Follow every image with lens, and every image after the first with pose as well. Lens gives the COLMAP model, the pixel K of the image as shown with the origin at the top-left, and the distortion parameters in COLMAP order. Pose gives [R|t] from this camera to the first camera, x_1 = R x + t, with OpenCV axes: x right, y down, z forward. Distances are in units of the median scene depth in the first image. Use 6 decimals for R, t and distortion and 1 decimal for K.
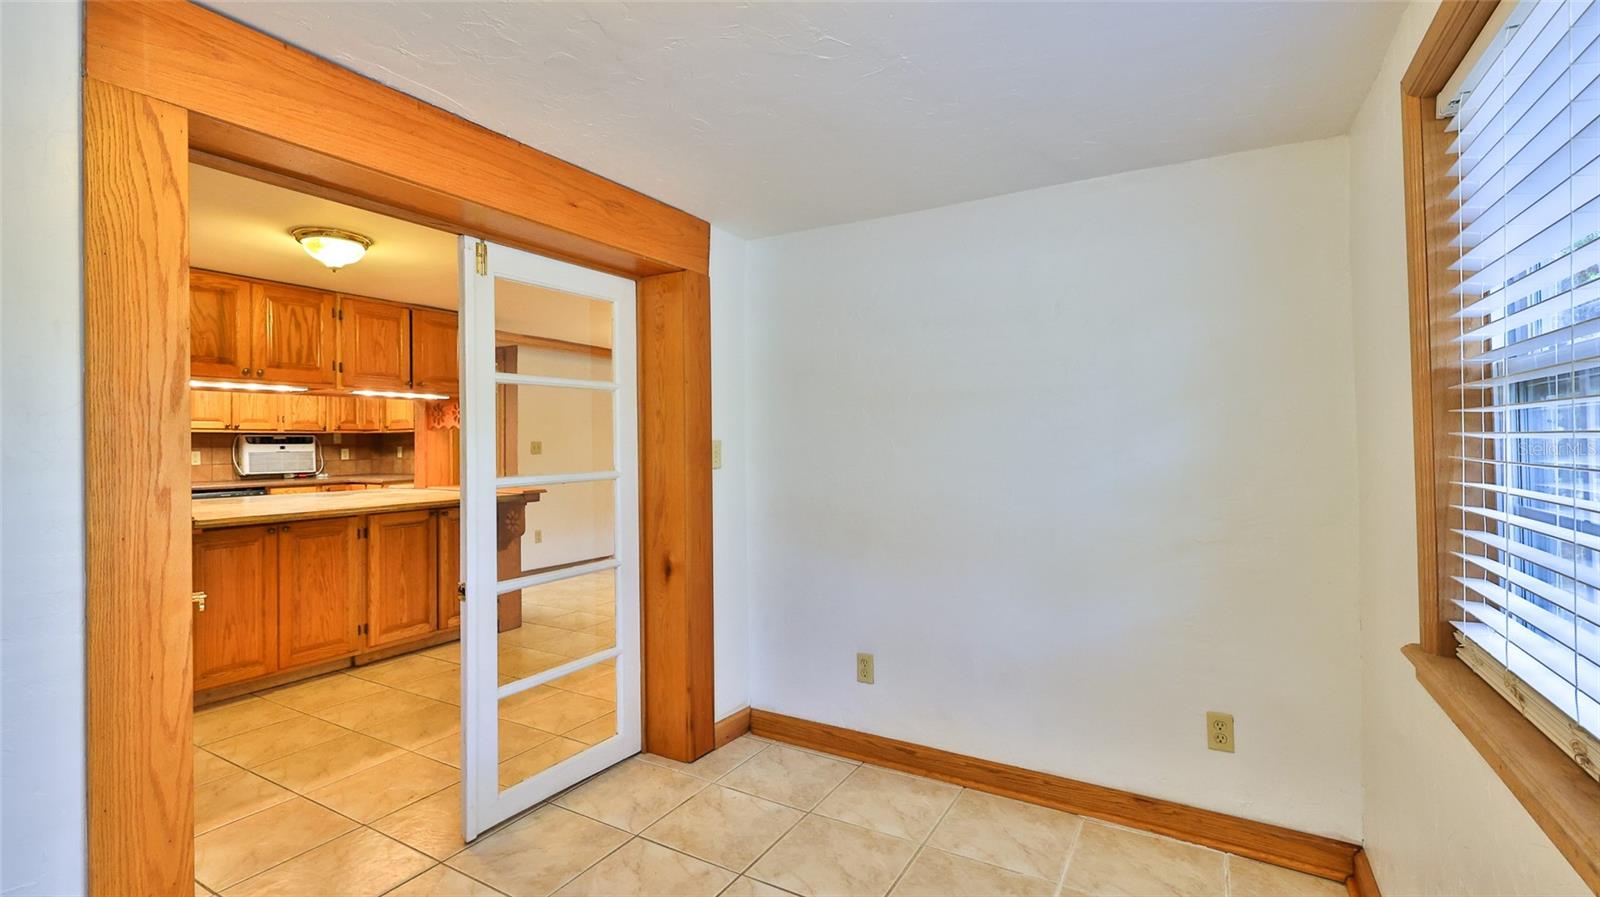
lens RADIAL K [[712.5, 0, 794.3], [0, 712.5, 450.2], [0, 0, 1]] dist [-0.001914, 0.001494]
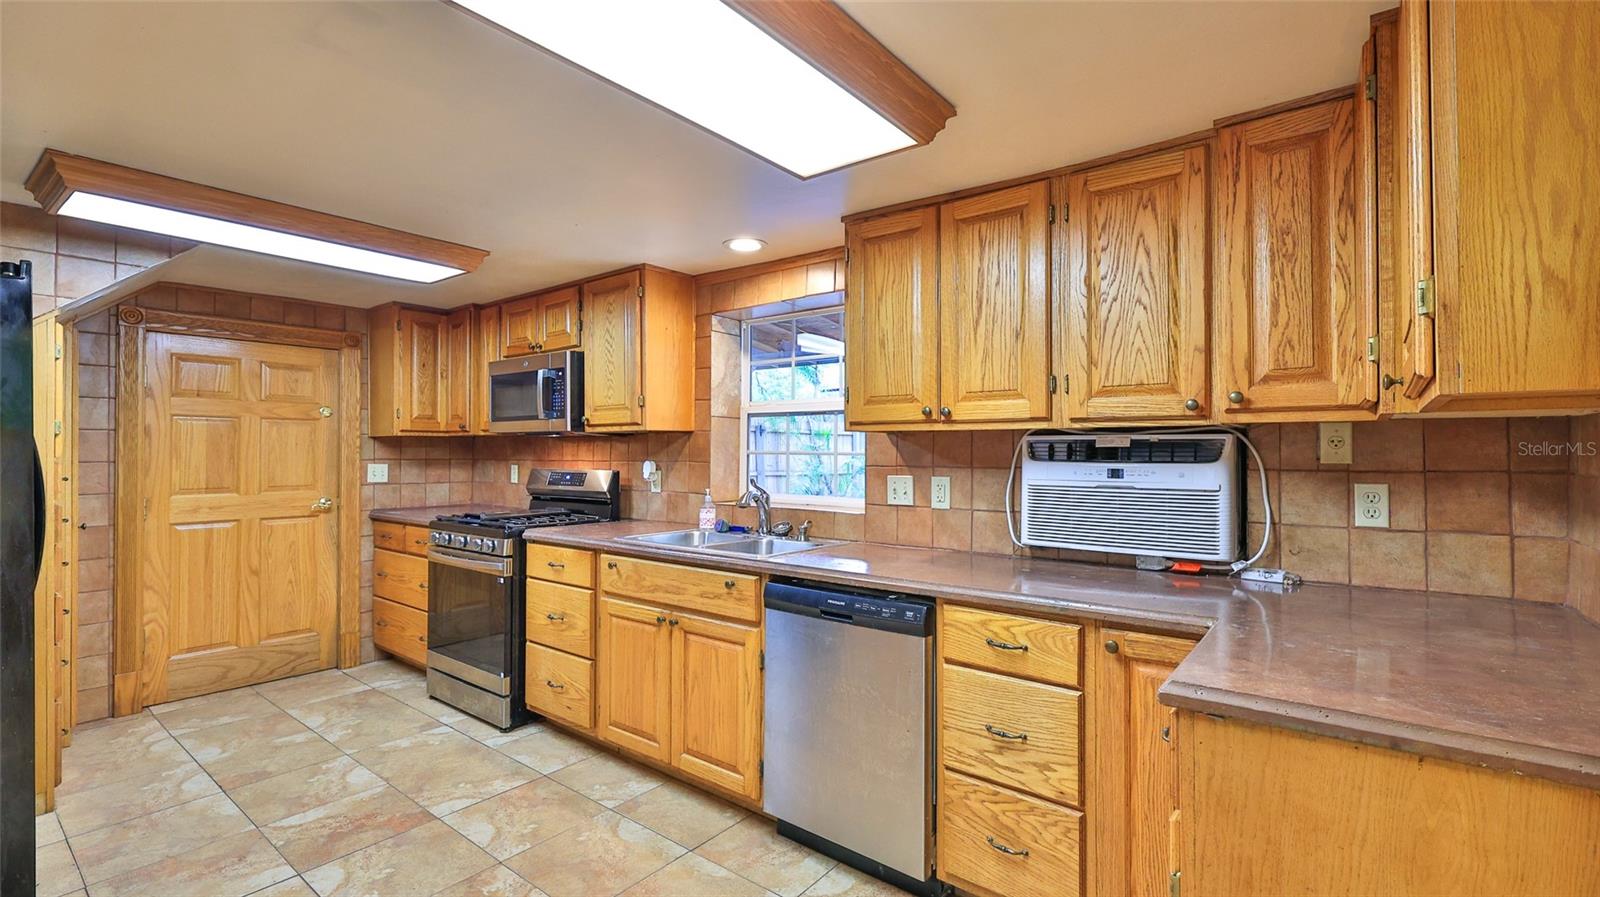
lens RADIAL K [[712.5, 0, 787.4], [0, 712.5, 442.4], [0, 0, 1]] dist [-0.001914, 0.001494]
pose [[-0.132523, -0.005805, -0.991163, -0.390198], [-0.010238, 0.999938, -0.004487, -0.015315], [0.991127, 0.009553, -0.132574, 0.921204]]
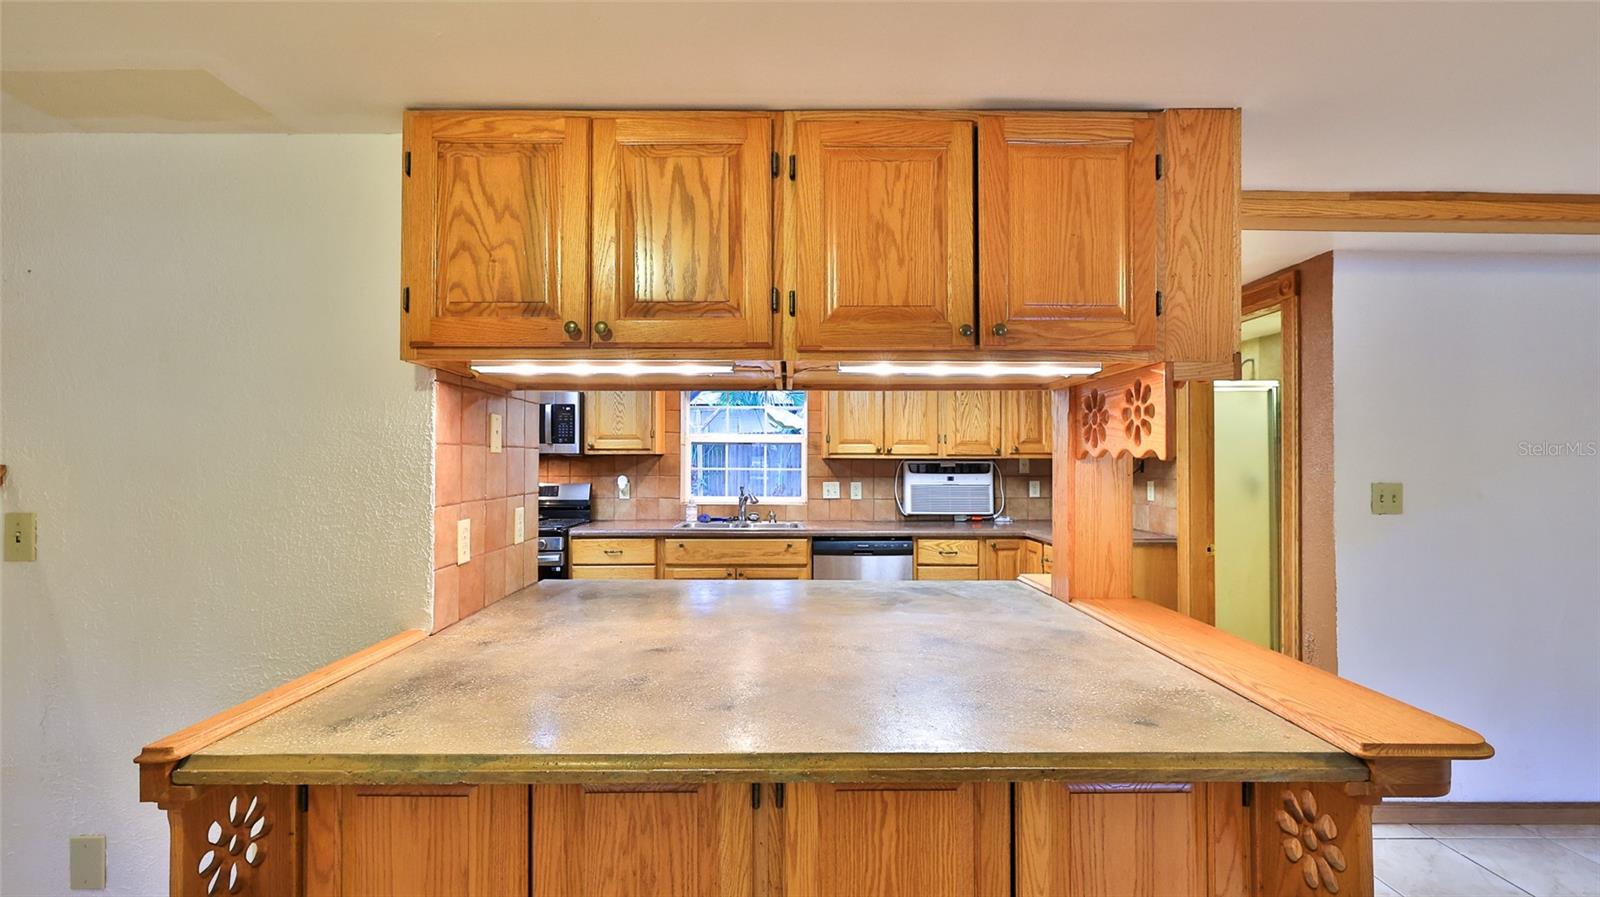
lens RADIAL K [[712.5, 0, 797.7], [0, 712.5, 448.1], [0, 0, 1]] dist [-0.001914, 0.001494]
pose [[0.525729, -0.008327, -0.850611, -0.195576], [-0.013749, 0.999738, -0.018285, -0.019894], [0.850541, 0.021308, 0.525477, 0.506503]]
